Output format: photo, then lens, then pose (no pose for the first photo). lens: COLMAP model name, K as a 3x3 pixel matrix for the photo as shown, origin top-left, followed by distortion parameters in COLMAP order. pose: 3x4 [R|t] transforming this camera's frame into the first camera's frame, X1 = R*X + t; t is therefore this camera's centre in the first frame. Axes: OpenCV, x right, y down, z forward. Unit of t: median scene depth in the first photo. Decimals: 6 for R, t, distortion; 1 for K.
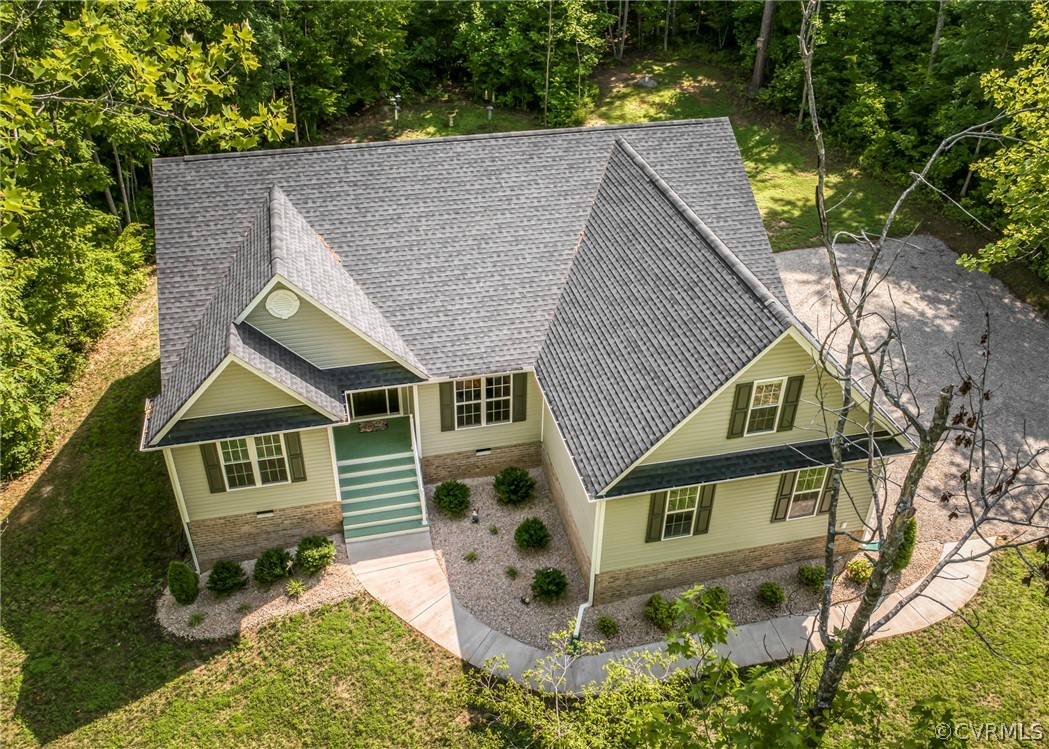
lens RADIAL K [[886.6, 0, 519.3], [0, 886.6, 376.2], [0, 0, 1]] dist [-0.018663, 0.010602]
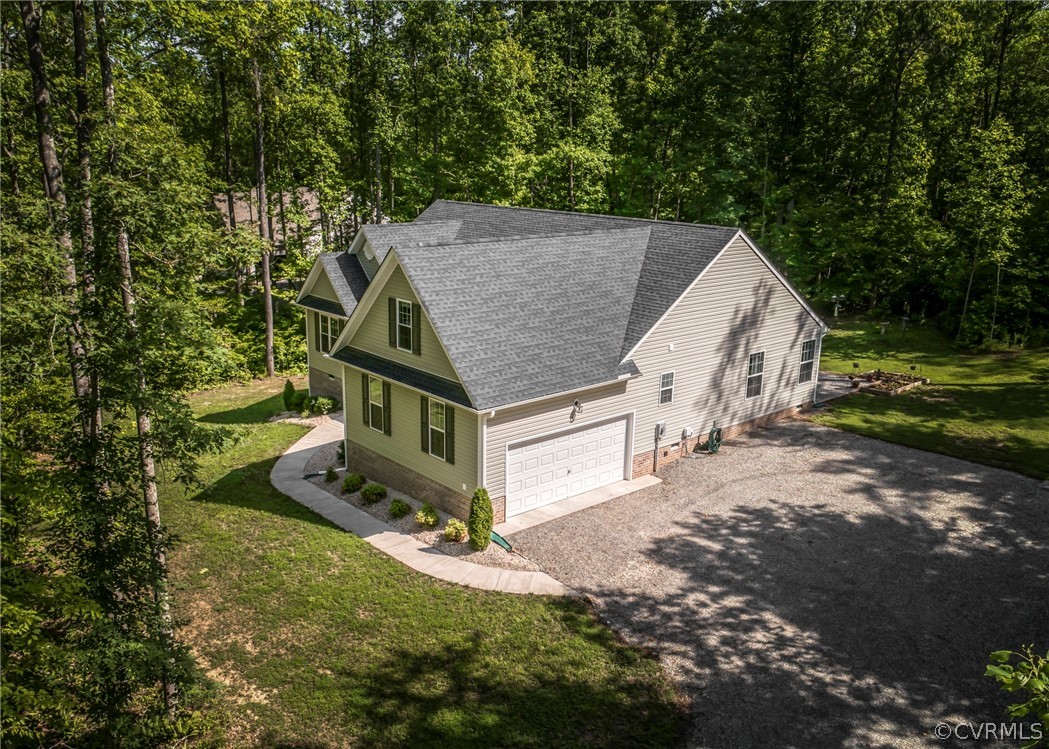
lens RADIAL K [[937.4, 0, 520.6], [0, 937.4, 374.5], [0, 0, 1]] dist [0.023814, 0.007027]
pose [[0.467835, 0.215183, -0.857220, 1.381663], [-0.515527, 0.854257, -0.066913, 0.087199], [0.717888, 0.473224, 0.510584, 0.365375]]
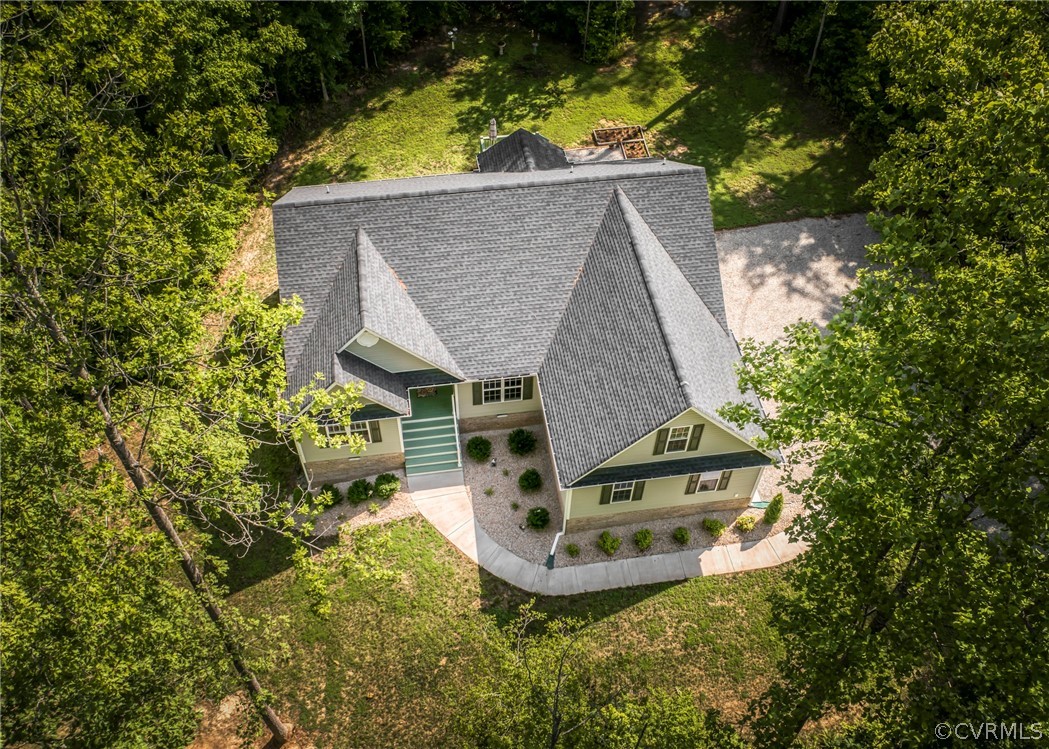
lens RADIAL K [[886.6, 0, 528.4], [0, 886.6, 370.6], [0, 0, 1]] dist [-0.018663, 0.010602]
pose [[0.997122, 0.064172, -0.040362, 0.061163], [-0.051137, 0.962391, 0.266814, -0.411605], [0.055966, -0.263982, 0.962903, -0.404662]]
